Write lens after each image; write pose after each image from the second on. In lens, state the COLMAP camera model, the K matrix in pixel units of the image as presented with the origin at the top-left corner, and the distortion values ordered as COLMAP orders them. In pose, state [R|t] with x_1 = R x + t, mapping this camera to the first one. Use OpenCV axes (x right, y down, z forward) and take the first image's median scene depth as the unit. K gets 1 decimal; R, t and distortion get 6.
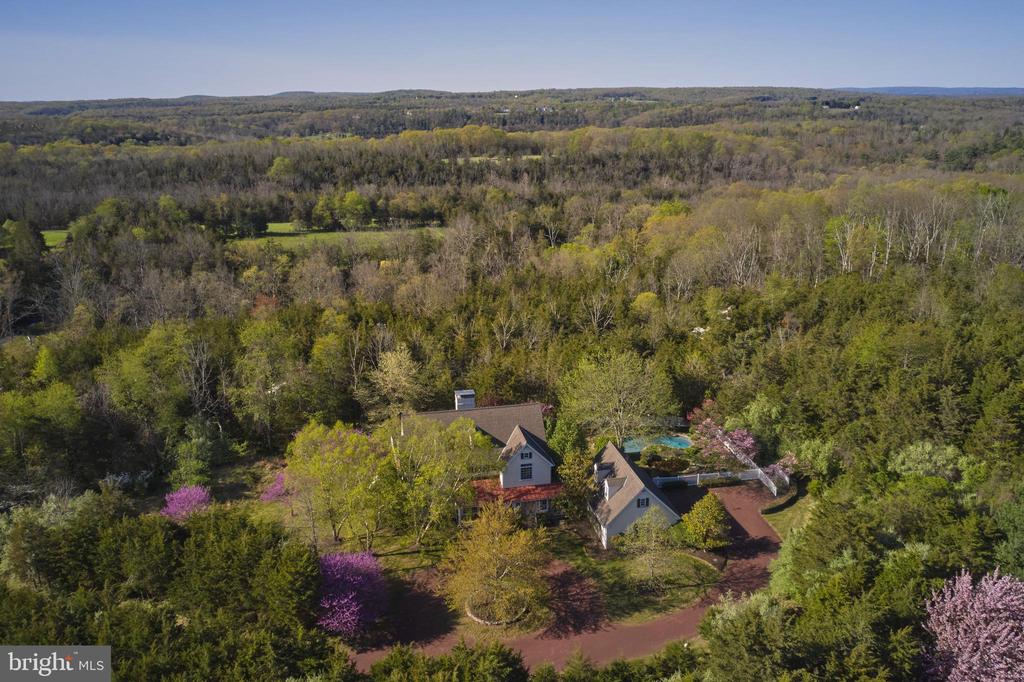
lens RADIAL K [[805.3, 0, 500.7], [0, 805.3, 336.5], [0, 0, 1]] dist [-0.004709, 0.002172]
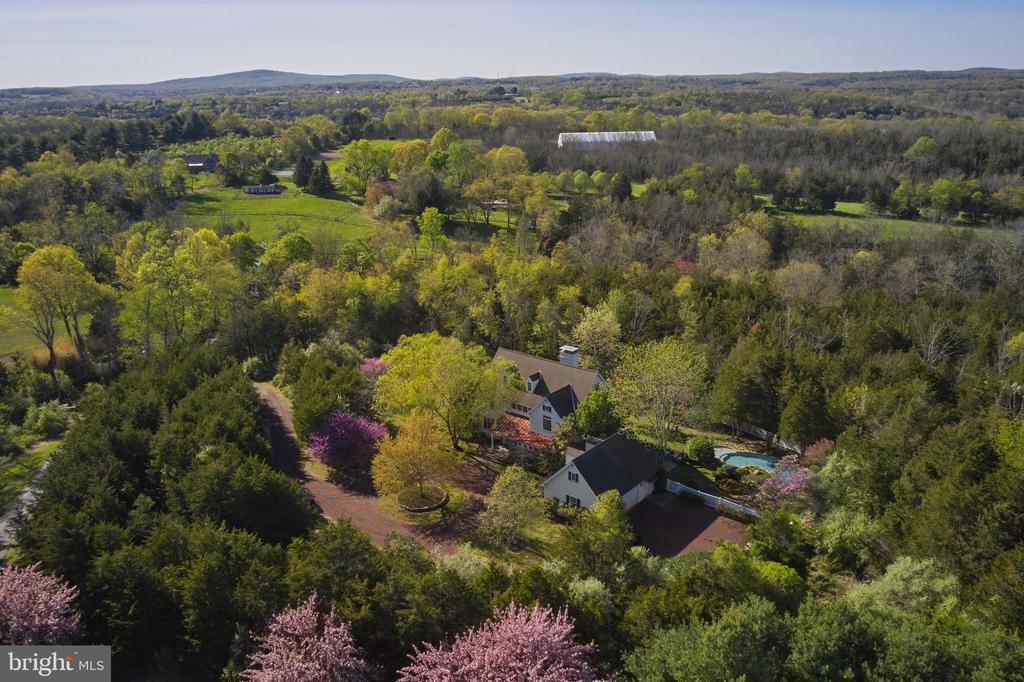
lens RADIAL K [[805.3, 0, 500.7], [0, 805.3, 336.5], [0, 0, 1]] dist [-0.004709, 0.002172]
pose [[0.654945, 0.241302, -0.716115, 0.176827], [-0.218652, 0.967624, 0.126076, -0.016333], [0.723353, 0.074007, 0.686501, 0.048880]]
